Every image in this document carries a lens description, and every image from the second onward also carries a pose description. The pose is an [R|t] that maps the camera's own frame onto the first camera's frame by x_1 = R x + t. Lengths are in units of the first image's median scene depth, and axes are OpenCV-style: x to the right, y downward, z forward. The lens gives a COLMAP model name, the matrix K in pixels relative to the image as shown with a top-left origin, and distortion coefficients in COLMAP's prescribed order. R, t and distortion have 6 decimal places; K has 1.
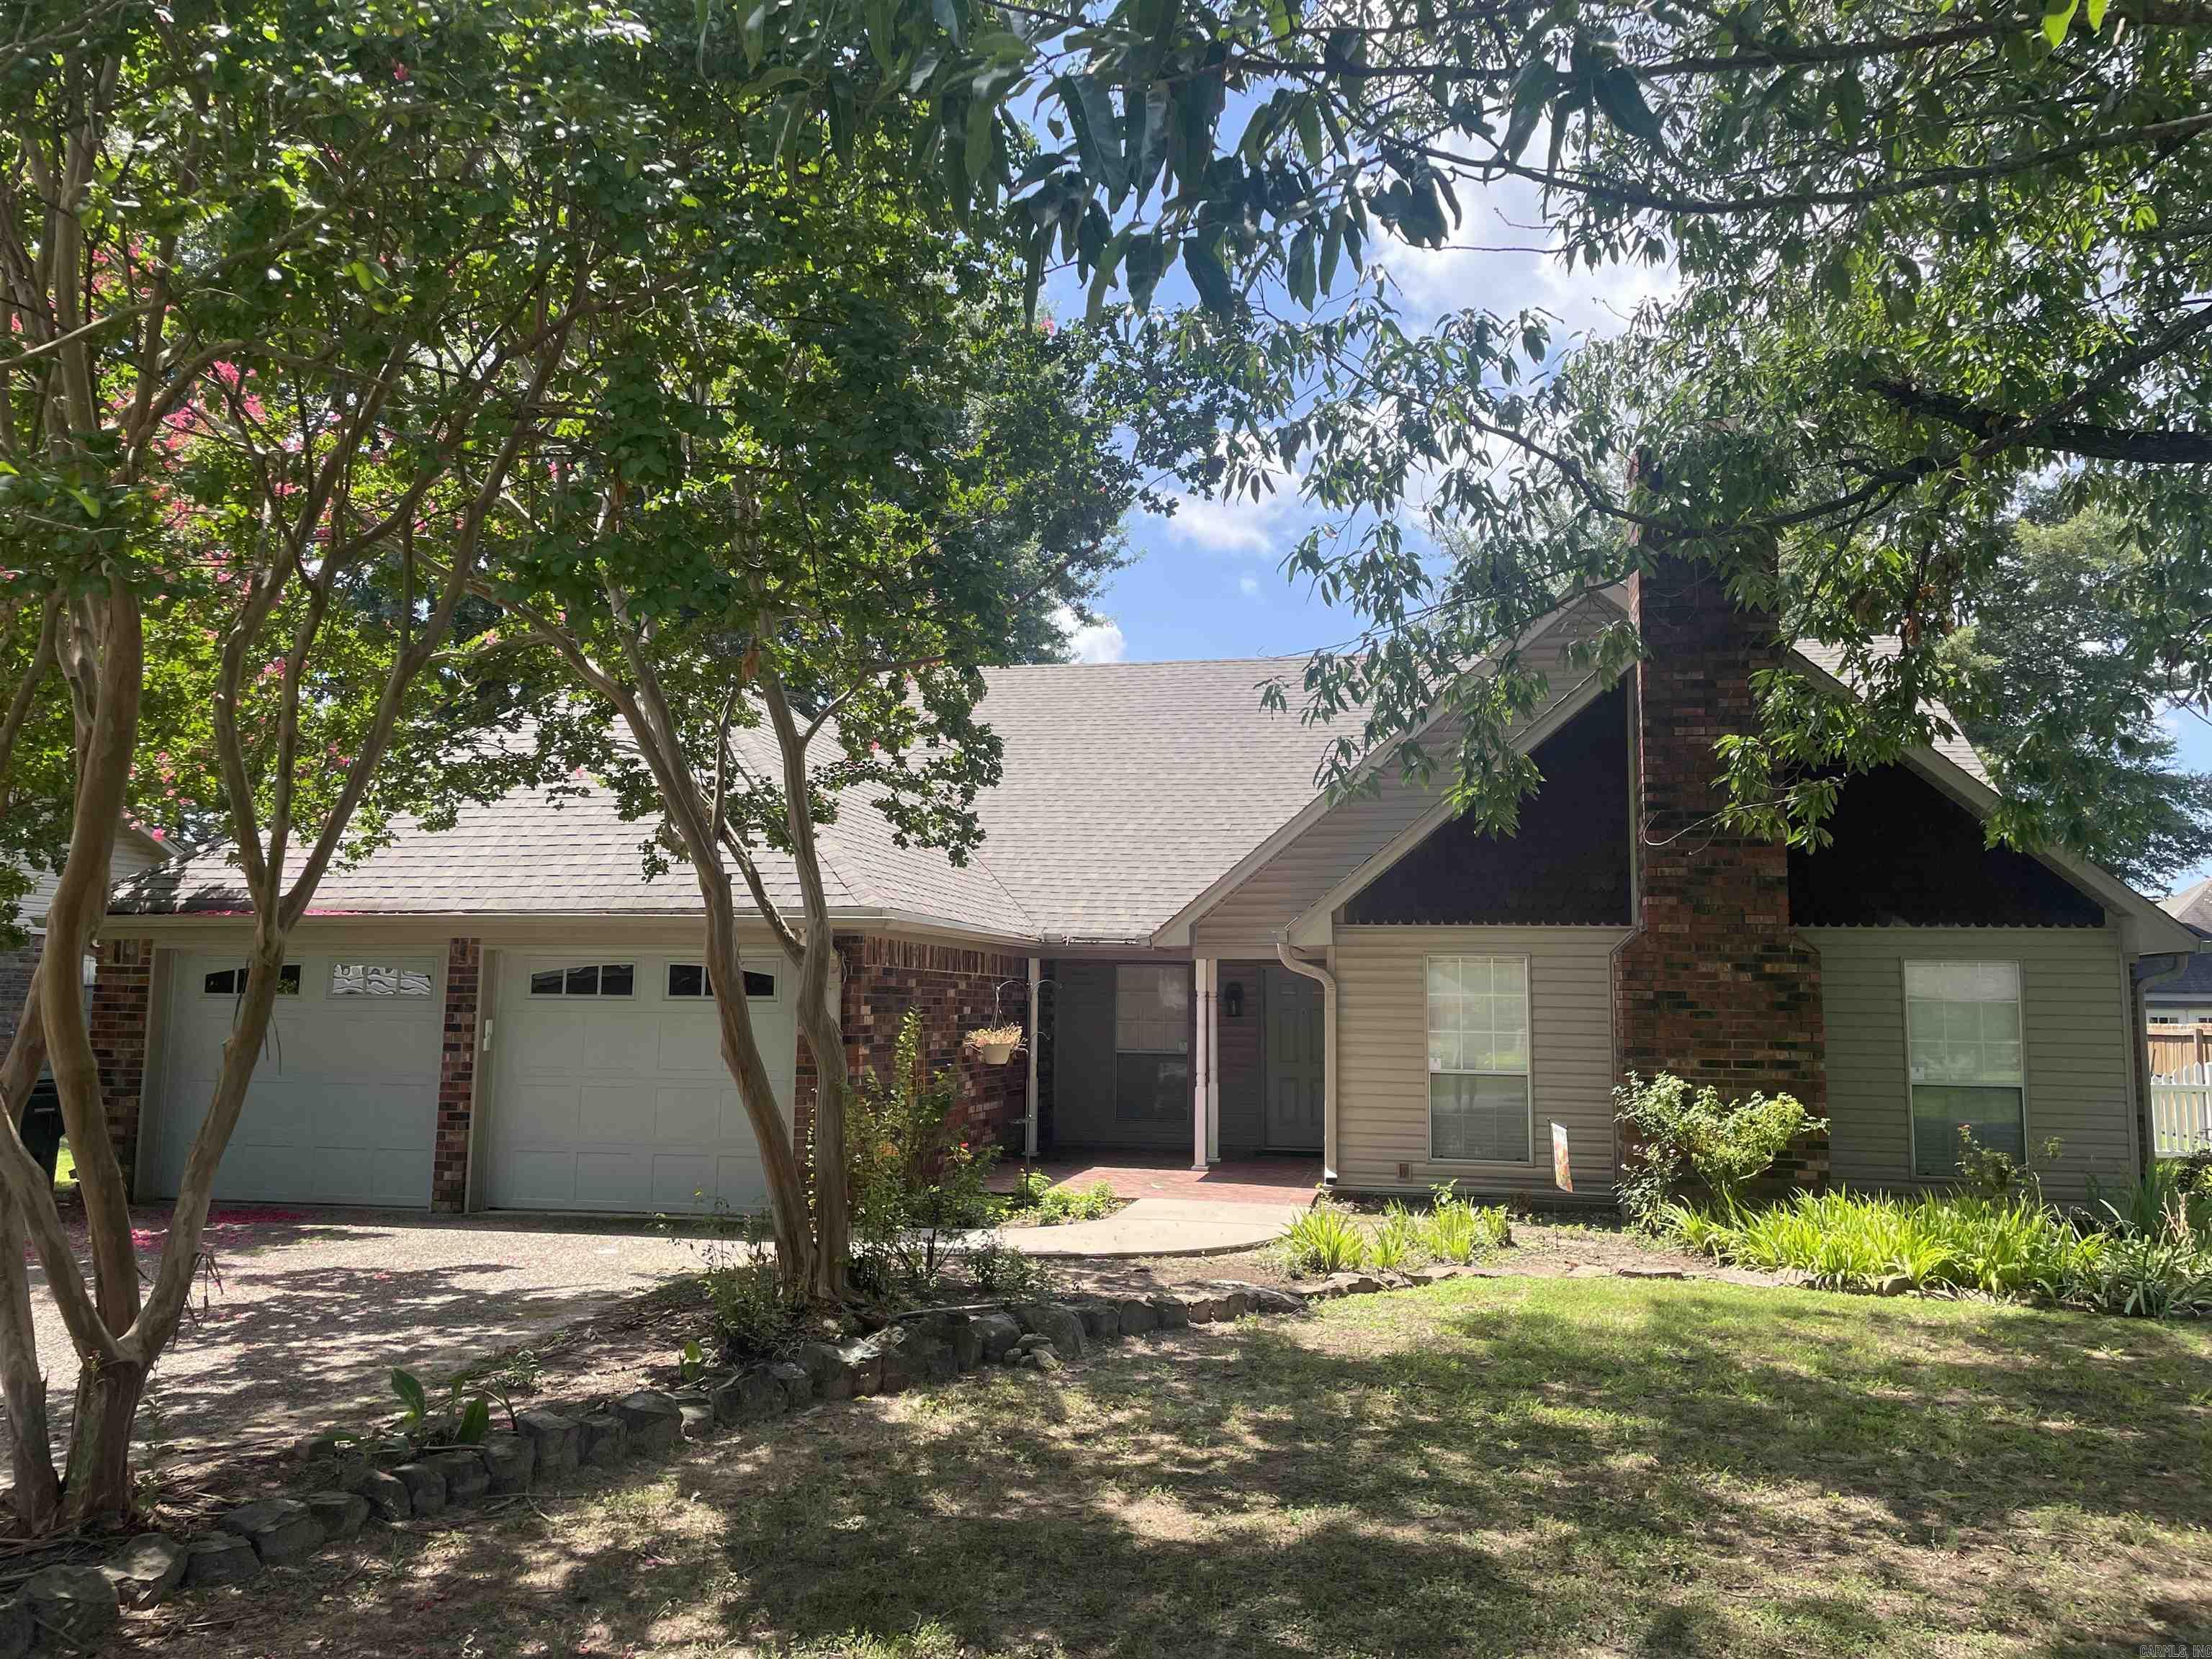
lens RADIAL K [[1664.4, 0, 1102.4], [0, 1664.4, 839.9], [0, 0, 1]] dist [0.102749, -0.133941]
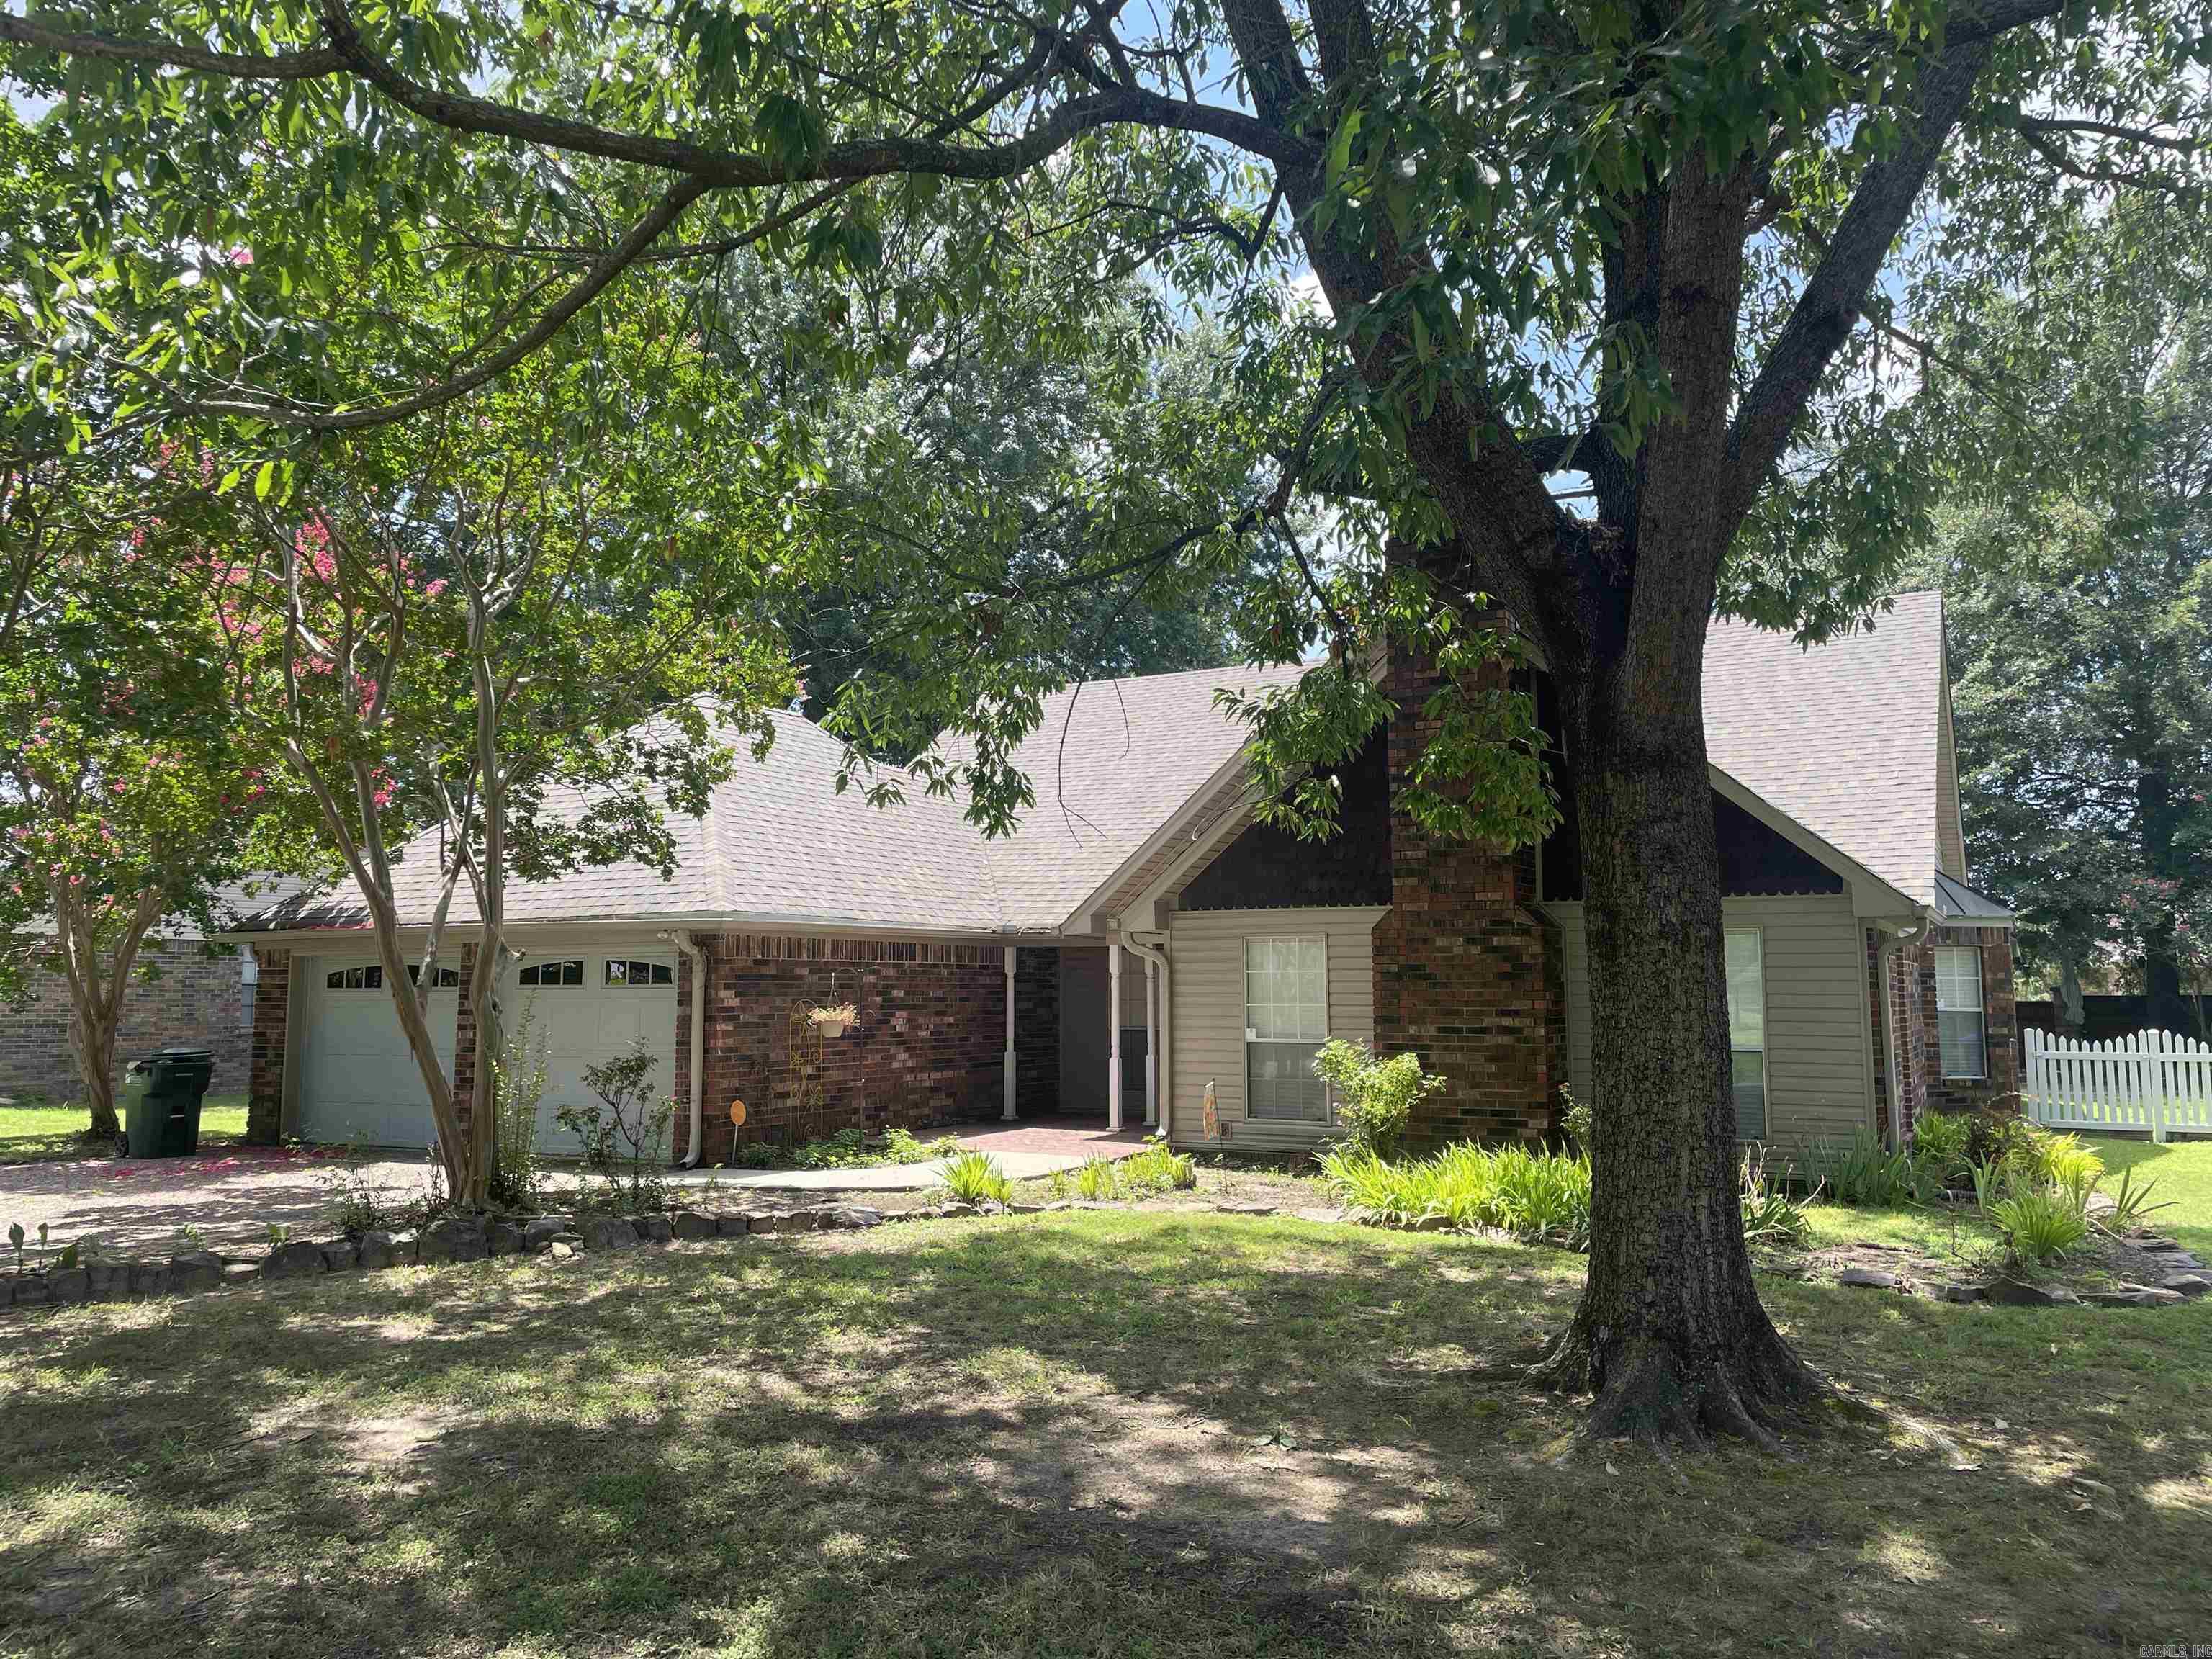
lens RADIAL K [[1664.4, 0, 1102.4], [0, 1664.4, 839.9], [0, 0, 1]] dist [0.102749, -0.133941]
pose [[0.956709, -0.041615, -0.288057, 0.464325], [0.044489, 0.999004, 0.003436, -0.003884], [0.287627, -0.016103, 0.957607, -0.100076]]
